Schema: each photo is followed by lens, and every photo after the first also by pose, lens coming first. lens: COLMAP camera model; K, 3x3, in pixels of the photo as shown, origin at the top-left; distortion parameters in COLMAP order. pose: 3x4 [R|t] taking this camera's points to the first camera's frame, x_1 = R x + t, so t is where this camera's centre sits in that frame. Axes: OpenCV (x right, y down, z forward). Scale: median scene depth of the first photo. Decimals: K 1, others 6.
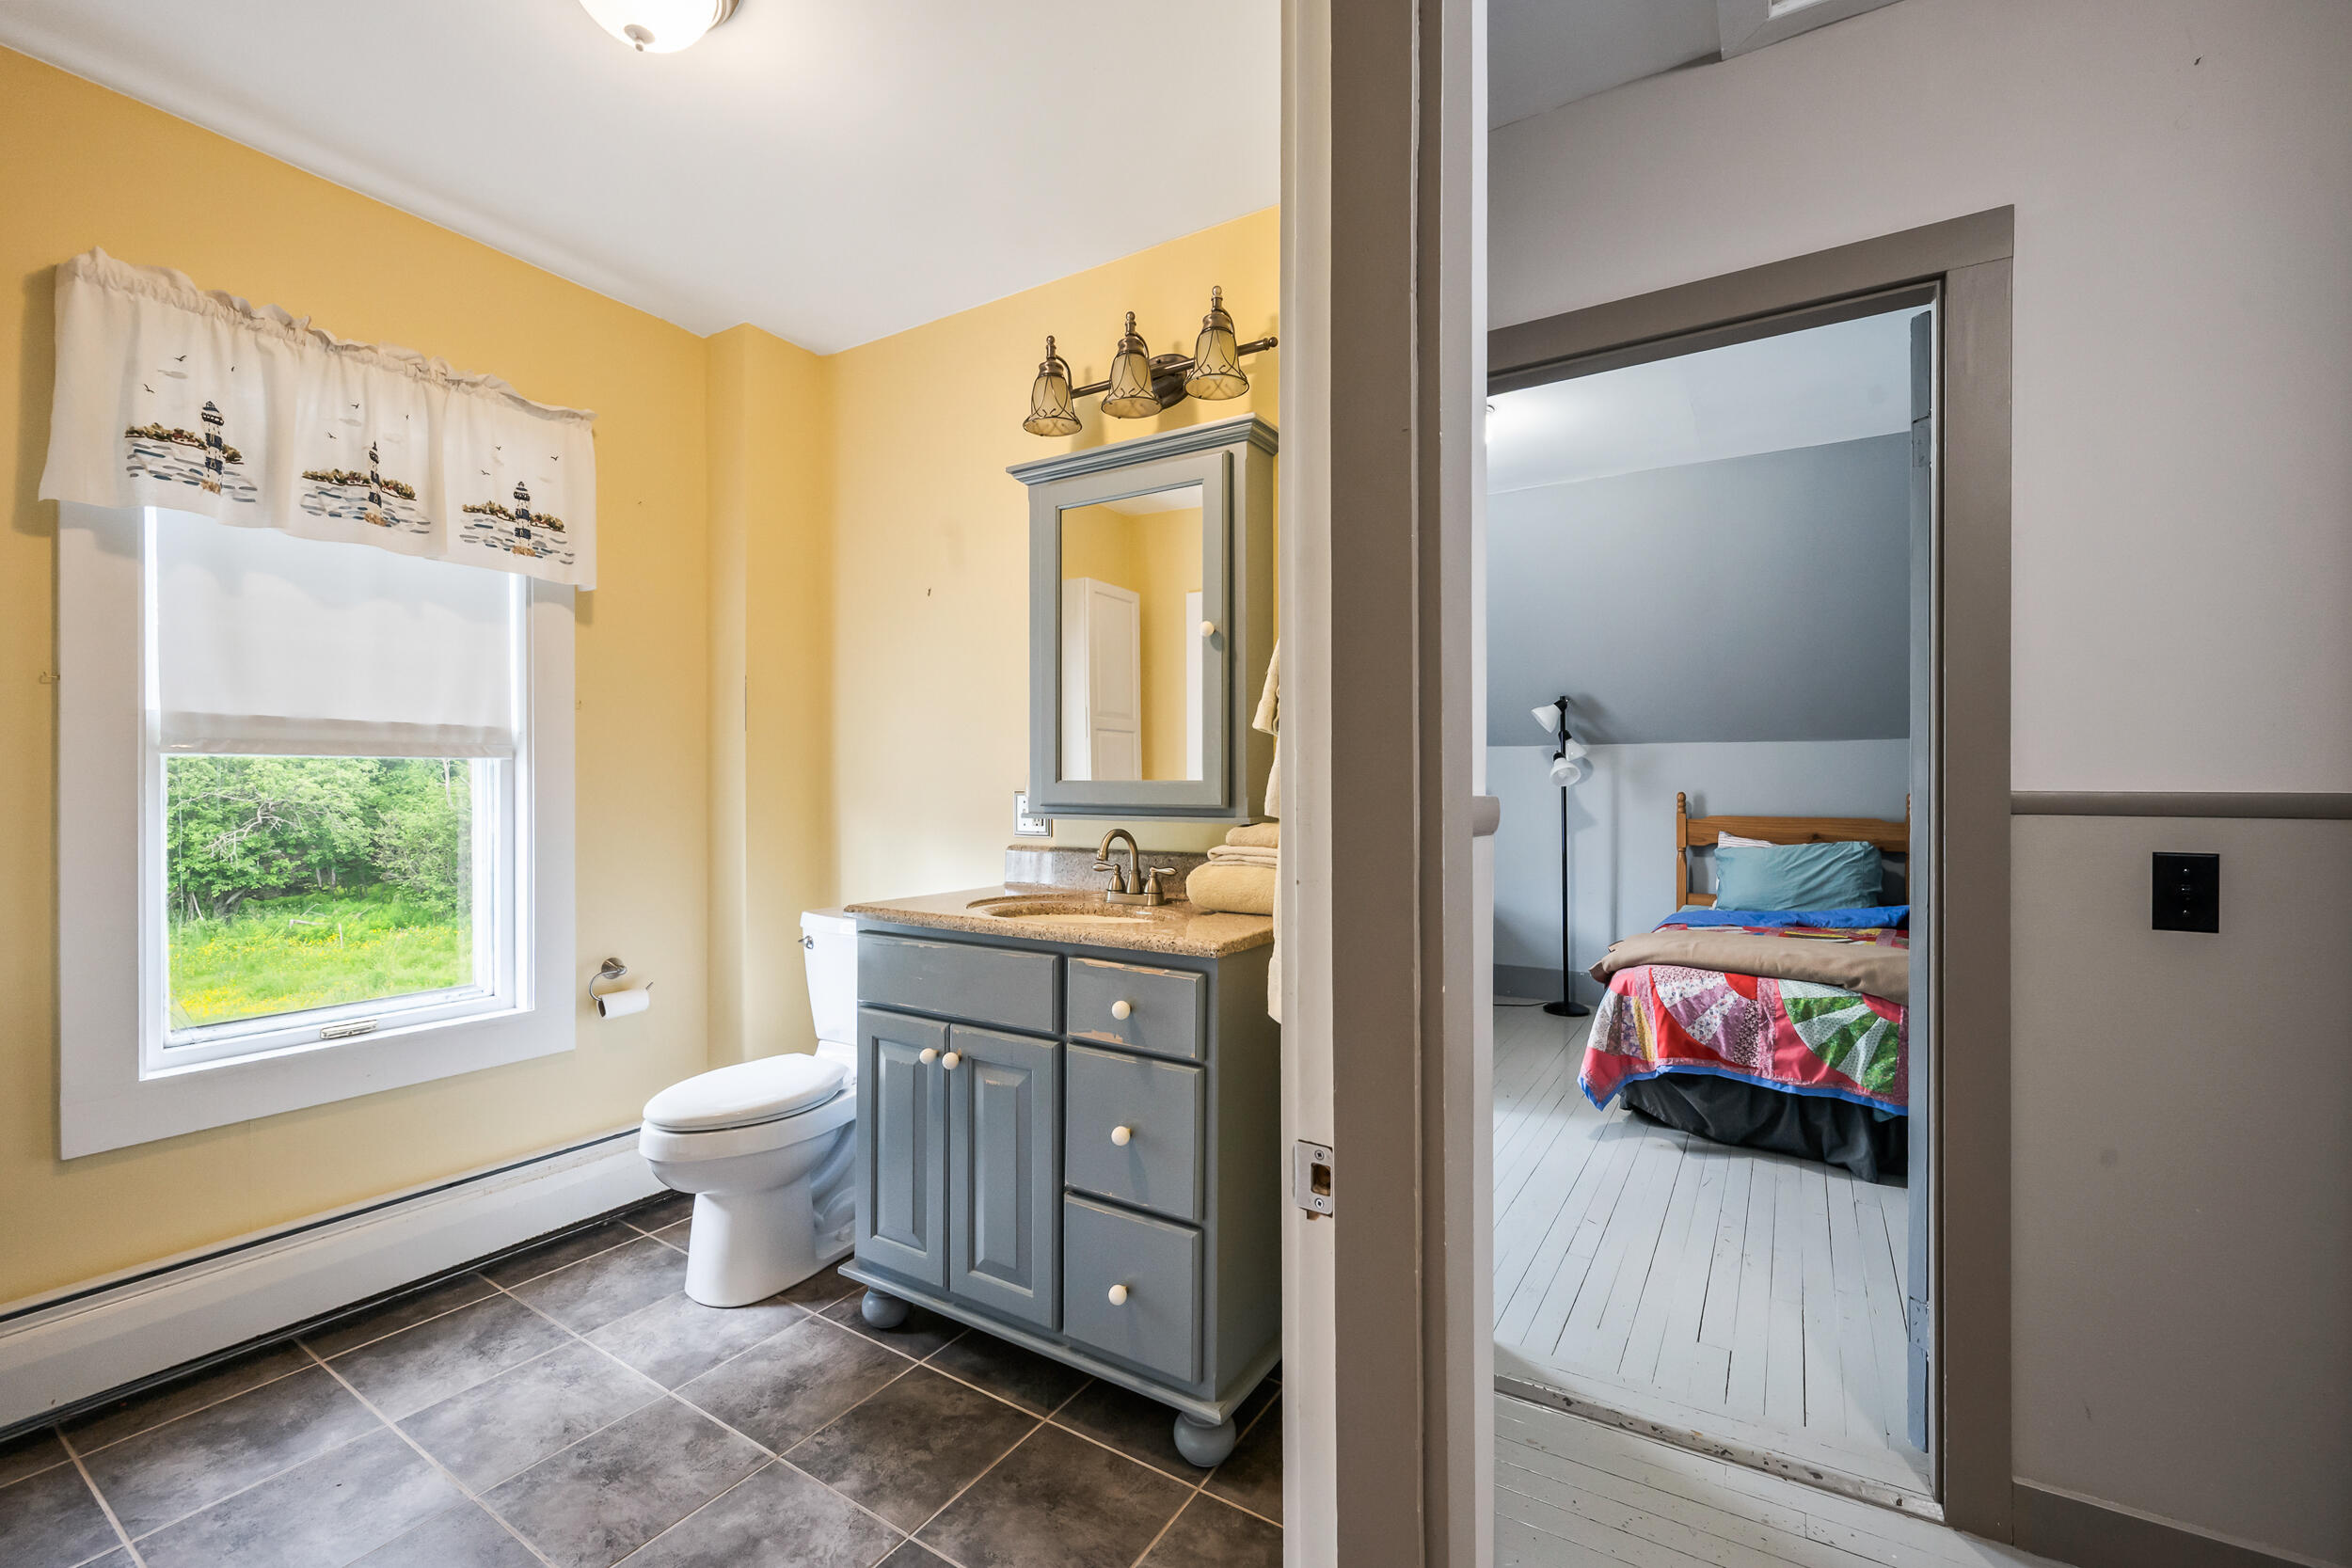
lens RADIAL K [[971.6, 0, 1176.0], [0, 971.6, 784.0], [0, 0, 1]] dist [-0.000234, -0.000393]
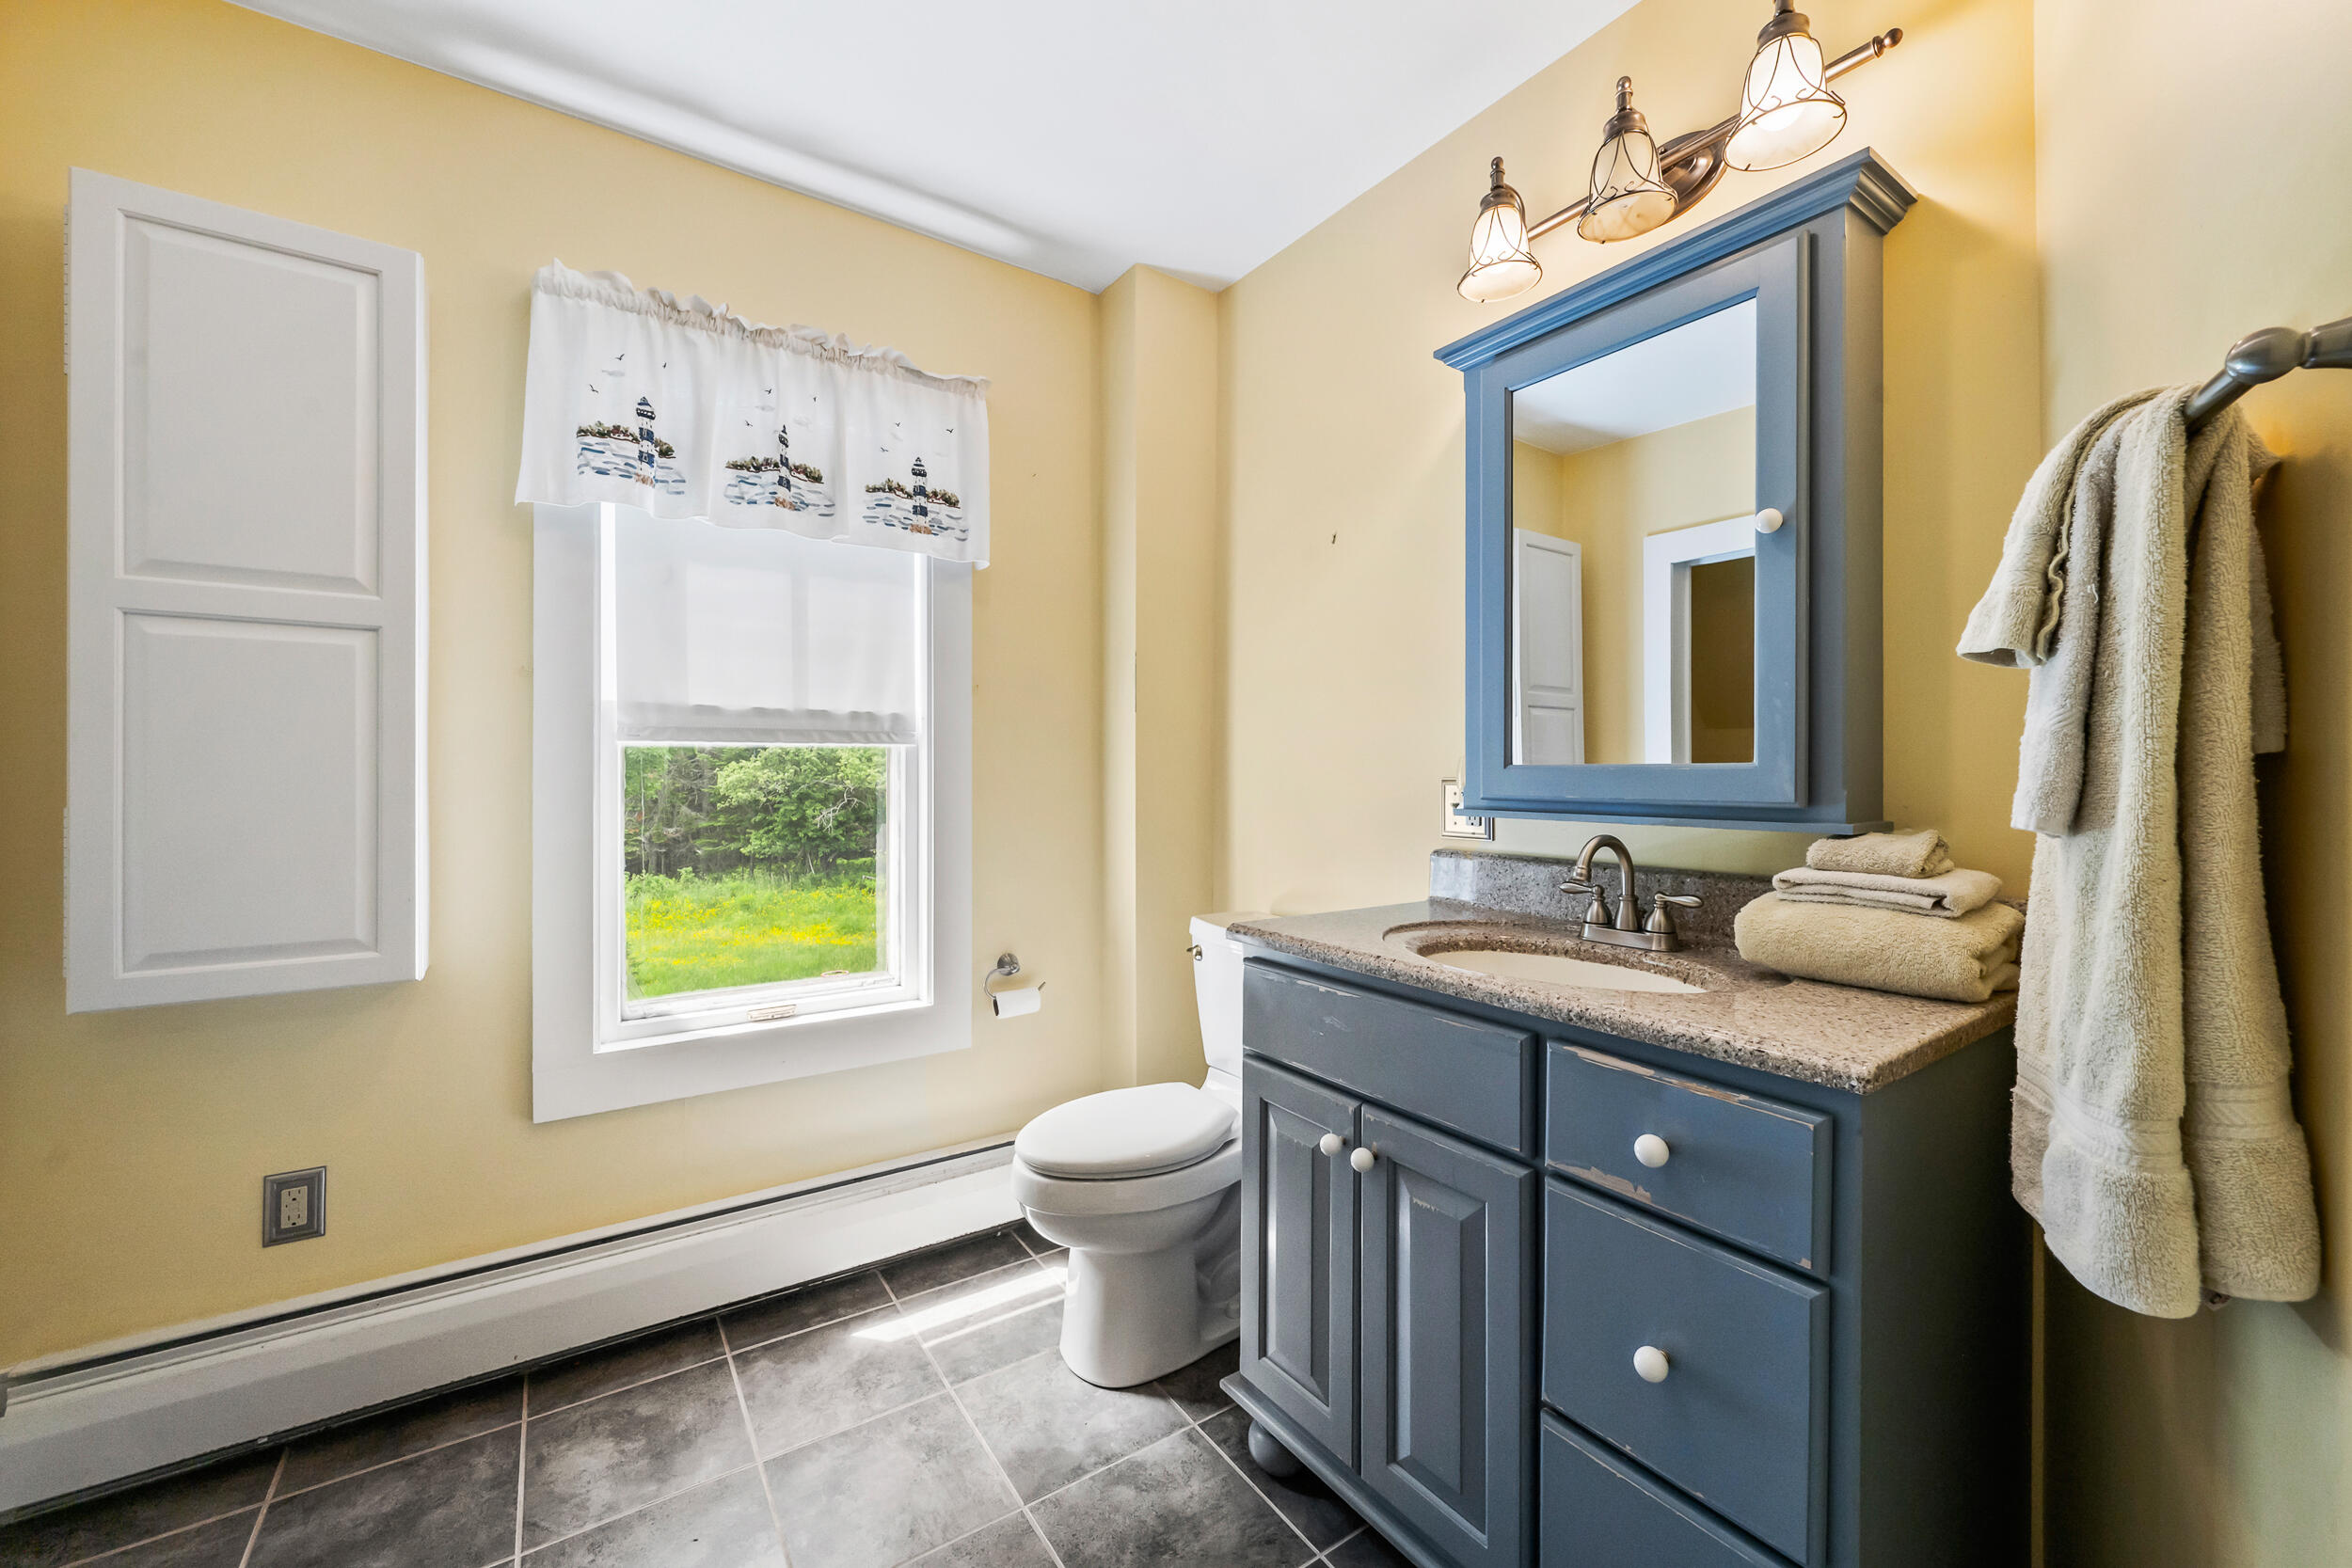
lens RADIAL K [[930.0, 0, 1186.3], [0, 930.0, 774.4], [0, 0, 1]] dist [-0.002418, -0.000197]
pose [[0.918234, 0.000014, -0.396039, -0.073834], [0.000274, 1.000000, 0.000671, 0.003429], [0.396039, -0.000724, 0.918234, 0.296718]]
